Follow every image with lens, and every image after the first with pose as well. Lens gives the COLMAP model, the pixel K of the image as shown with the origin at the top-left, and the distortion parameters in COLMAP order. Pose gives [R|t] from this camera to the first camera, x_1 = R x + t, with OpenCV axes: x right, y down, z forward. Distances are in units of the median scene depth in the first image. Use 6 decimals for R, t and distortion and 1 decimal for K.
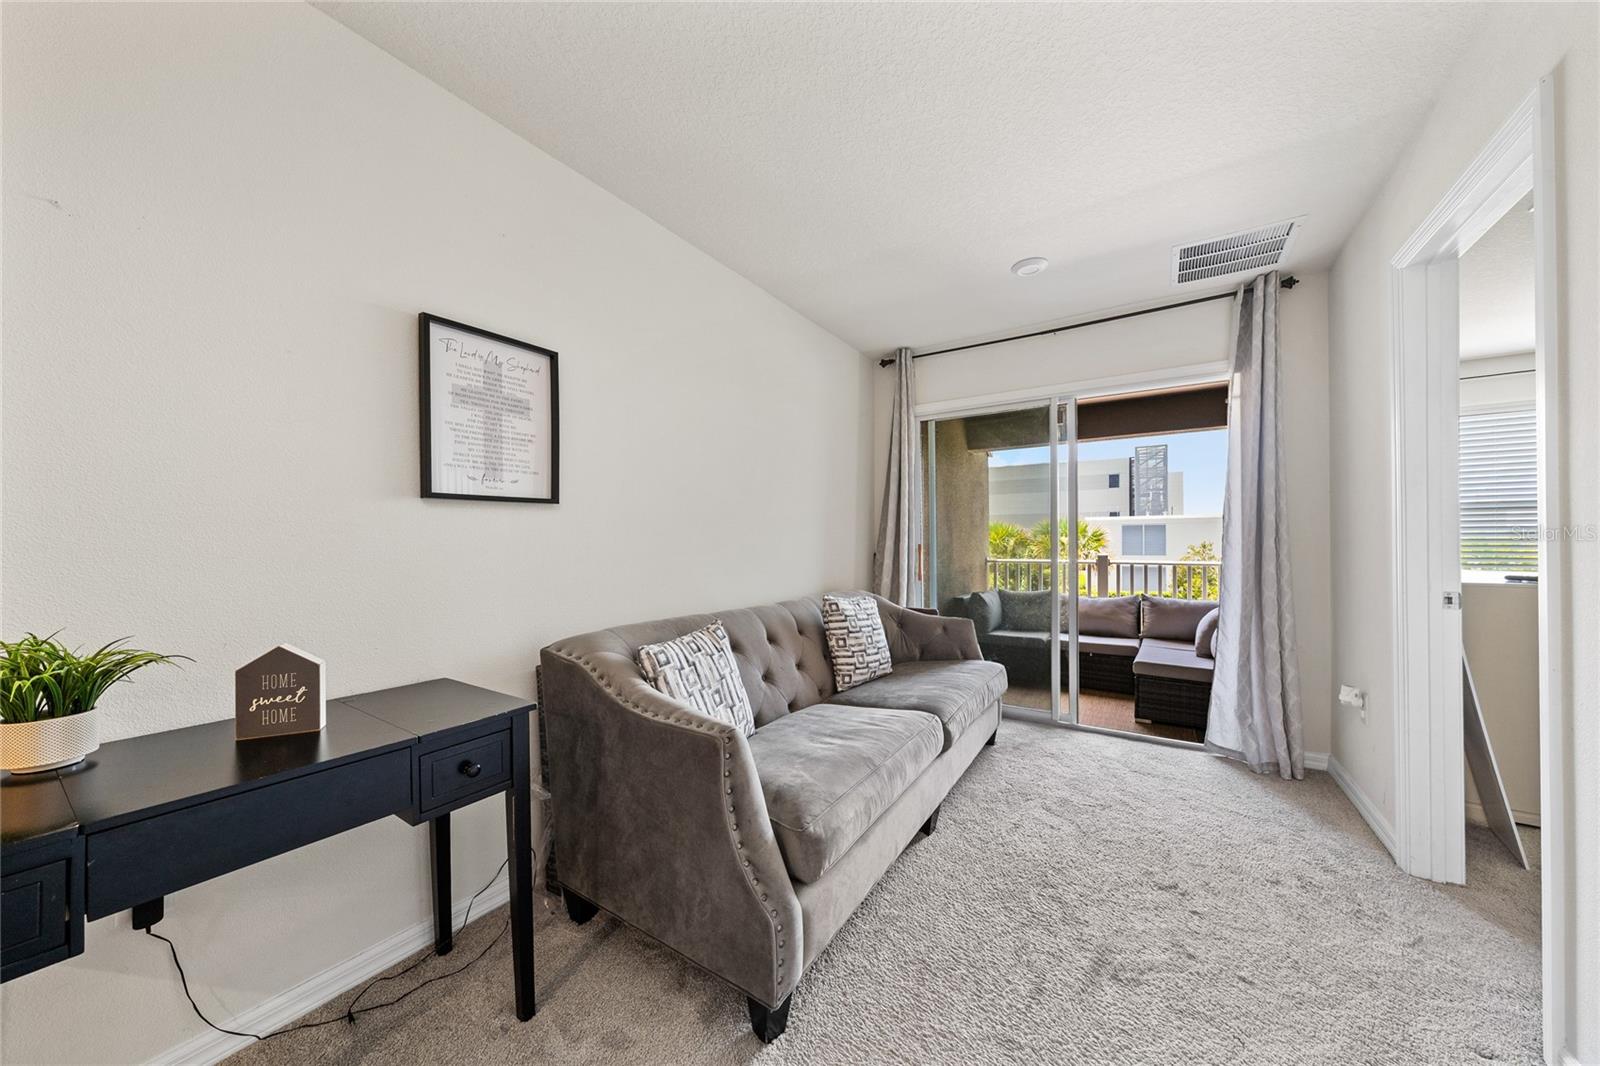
lens RADIAL K [[555.0, 0, 800.3], [0, 555.0, 535.0], [0, 0, 1]] dist [-0.003152, 0.000619]
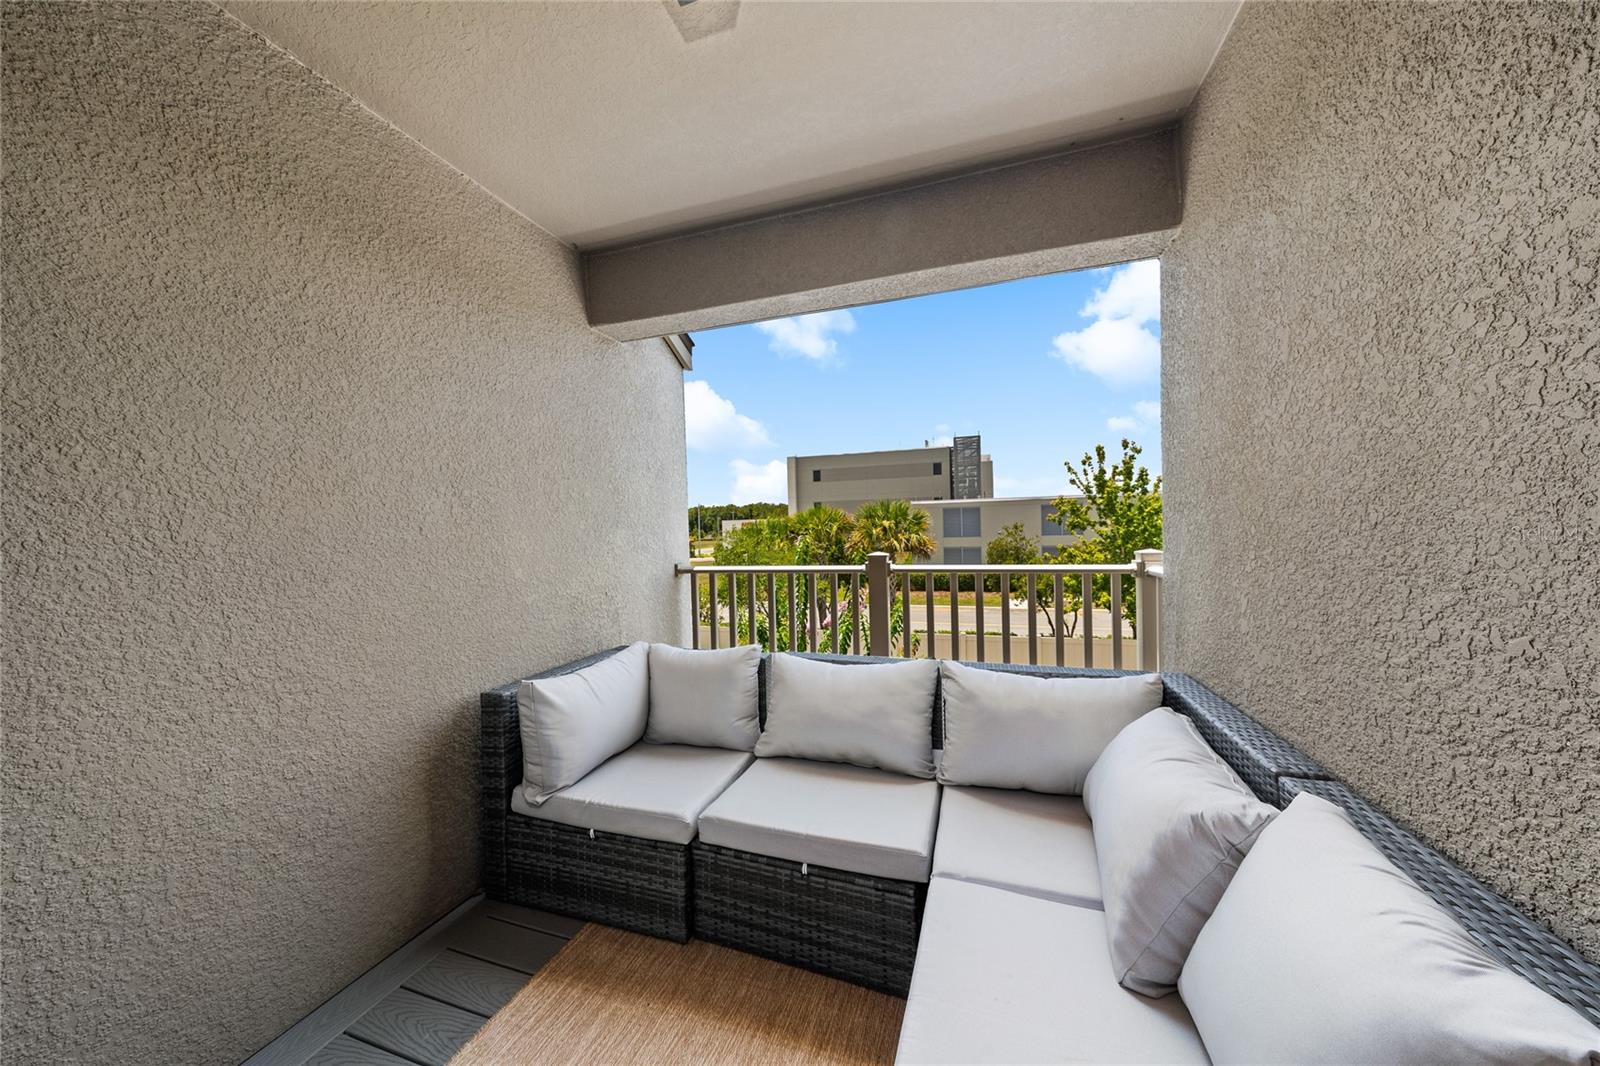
lens RADIAL K [[555.0, 0, 792.4], [0, 555.0, 530.4], [0, 0, 1]] dist [-0.003152, 0.000619]
pose [[0.966850, -0.026916, 0.253924, 0.338020], [0.023615, 0.999592, 0.016042, 0.003853], [-0.254252, -0.009514, 0.967091, 0.523958]]
